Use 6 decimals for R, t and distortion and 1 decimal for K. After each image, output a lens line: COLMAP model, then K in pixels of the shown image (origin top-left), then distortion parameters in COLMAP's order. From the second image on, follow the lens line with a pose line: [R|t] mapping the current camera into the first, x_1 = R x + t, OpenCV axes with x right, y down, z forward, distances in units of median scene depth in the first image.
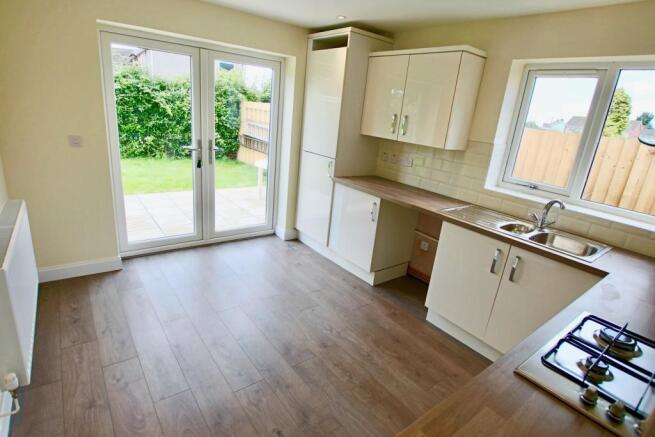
lens RADIAL K [[338.9, 0, 328.2], [0, 338.9, 217.4], [0, 0, 1]] dist [-0.032029, 0.002450]
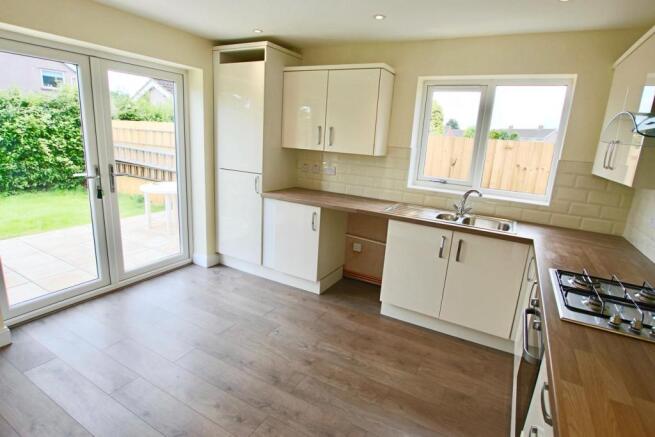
lens RADIAL K [[338.9, 0, 328.2], [0, 338.9, 217.1], [0, 0, 1]] dist [-0.032029, 0.002450]
pose [[0.917748, -0.130859, 0.374985, -0.202371], [0.145799, 0.989246, -0.011614, -0.011269], [-0.369433, 0.065331, 0.926958, 0.039525]]
